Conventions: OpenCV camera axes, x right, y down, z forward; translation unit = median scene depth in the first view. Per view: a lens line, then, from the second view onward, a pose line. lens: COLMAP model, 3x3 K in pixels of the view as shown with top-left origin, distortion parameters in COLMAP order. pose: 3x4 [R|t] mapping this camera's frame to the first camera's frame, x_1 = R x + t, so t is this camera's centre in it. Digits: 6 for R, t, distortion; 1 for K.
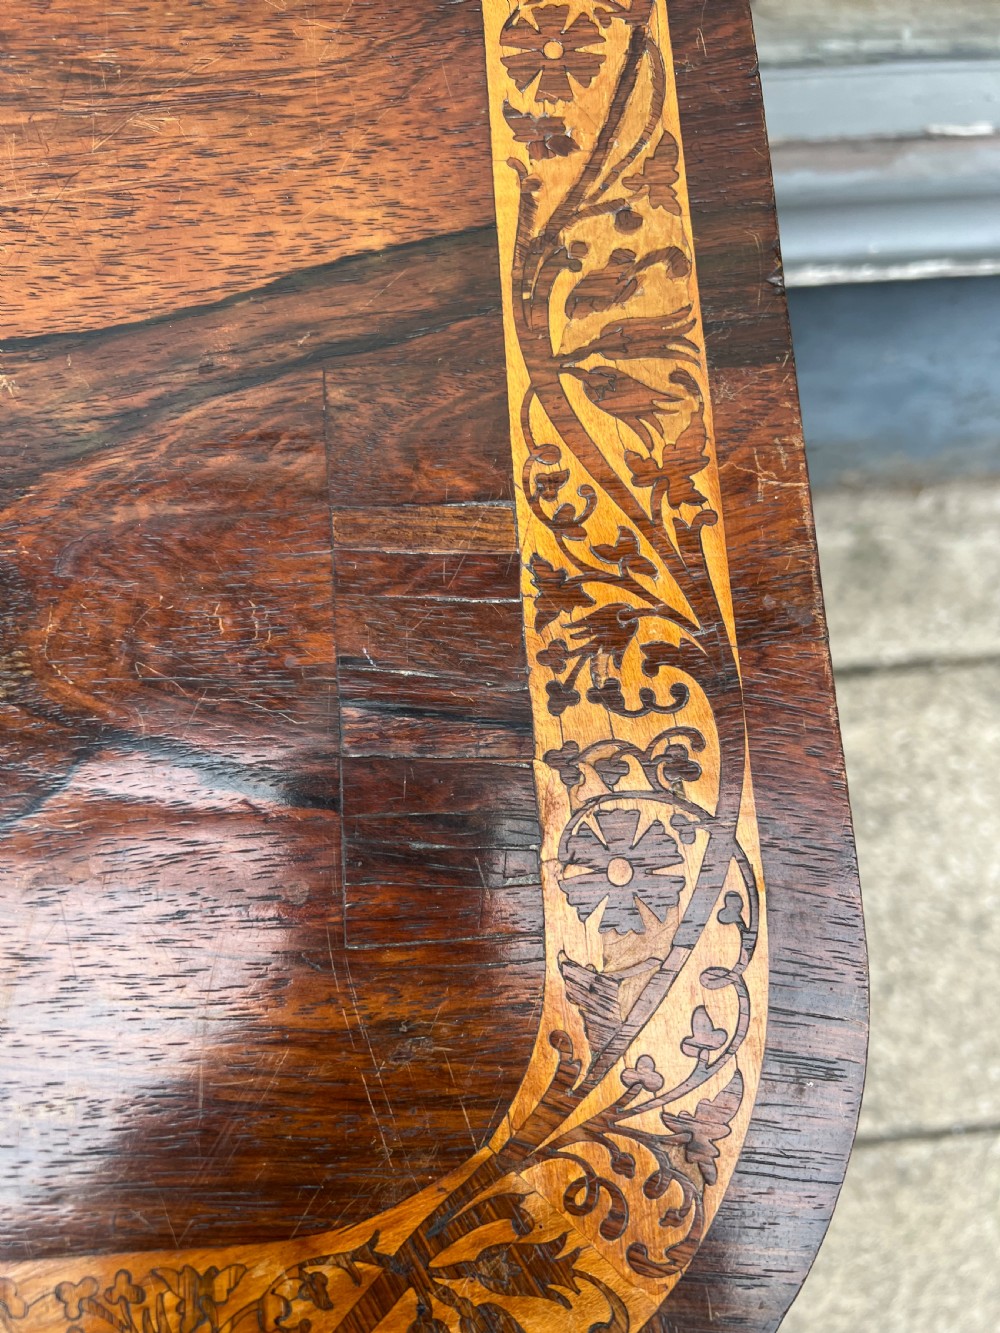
lens RADIAL K [[1018.3, 0, 482.1], [0, 1018.3, 678.6], [0, 0, 1]] dist [0.050255, -0.058953]
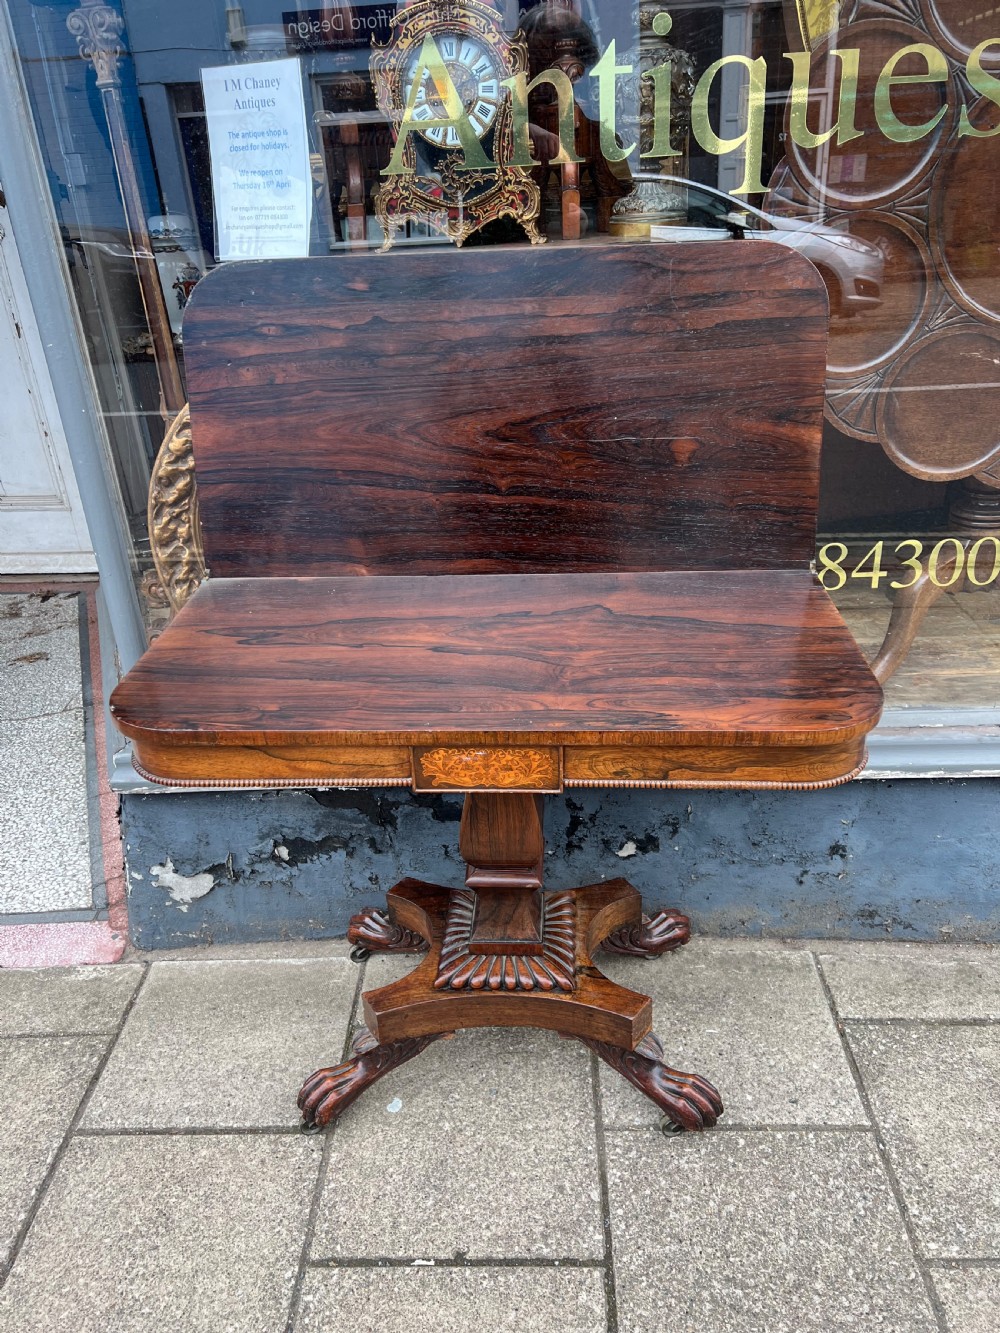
lens RADIAL K [[1018.3, 0, 485.8], [0, 1018.3, 668.8], [0, 0, 1]] dist [0.050255, -0.058953]
pose [[0.990899, 0.018608, -0.133315, -1.133868], [-0.115548, 0.625620, -0.771524, 4.983863], [0.069048, 0.779906, 0.622076, -2.898032]]
